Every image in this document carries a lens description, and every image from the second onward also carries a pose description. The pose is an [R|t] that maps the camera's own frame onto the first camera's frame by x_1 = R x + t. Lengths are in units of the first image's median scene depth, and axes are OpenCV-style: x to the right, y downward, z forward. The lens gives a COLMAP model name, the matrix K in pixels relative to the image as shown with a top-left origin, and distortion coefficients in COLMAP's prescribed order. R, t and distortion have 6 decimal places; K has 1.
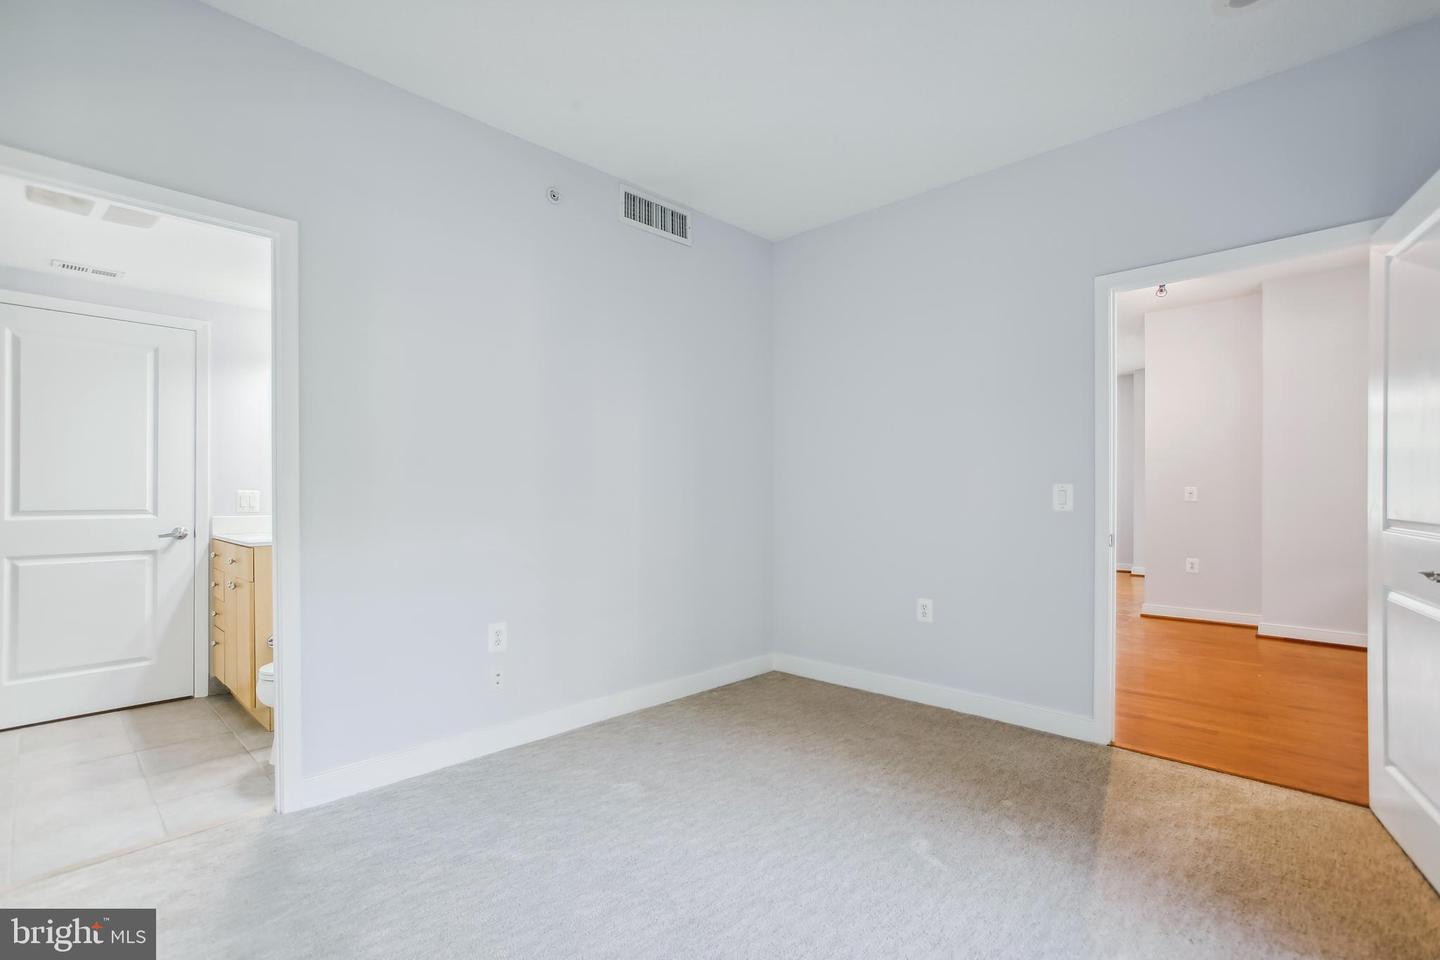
lens RADIAL K [[661.8, 0, 714.7], [0, 661.8, 493.9], [0, 0, 1]] dist [0.000626, 0.000382]
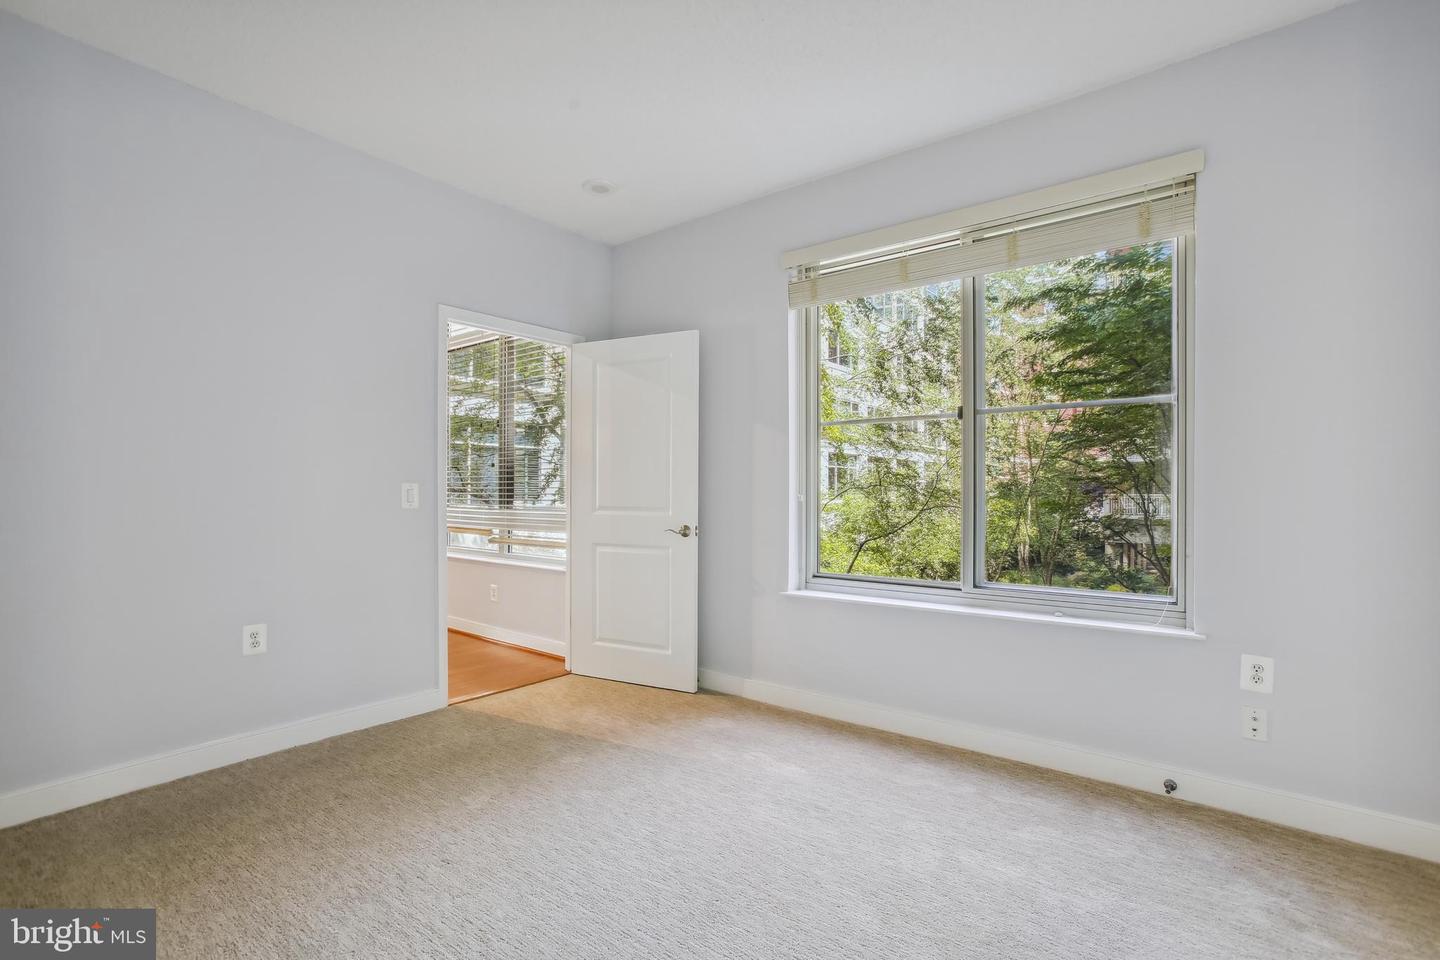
lens RADIAL K [[661.8, 0, 714.7], [0, 661.8, 493.9], [0, 0, 1]] dist [0.000626, 0.000382]
pose [[-0.080262, -0.003810, 0.996766, -0.676988], [-0.003651, 0.999987, 0.003528, -0.002861], [-0.996767, -0.003356, -0.080275, 0.683979]]
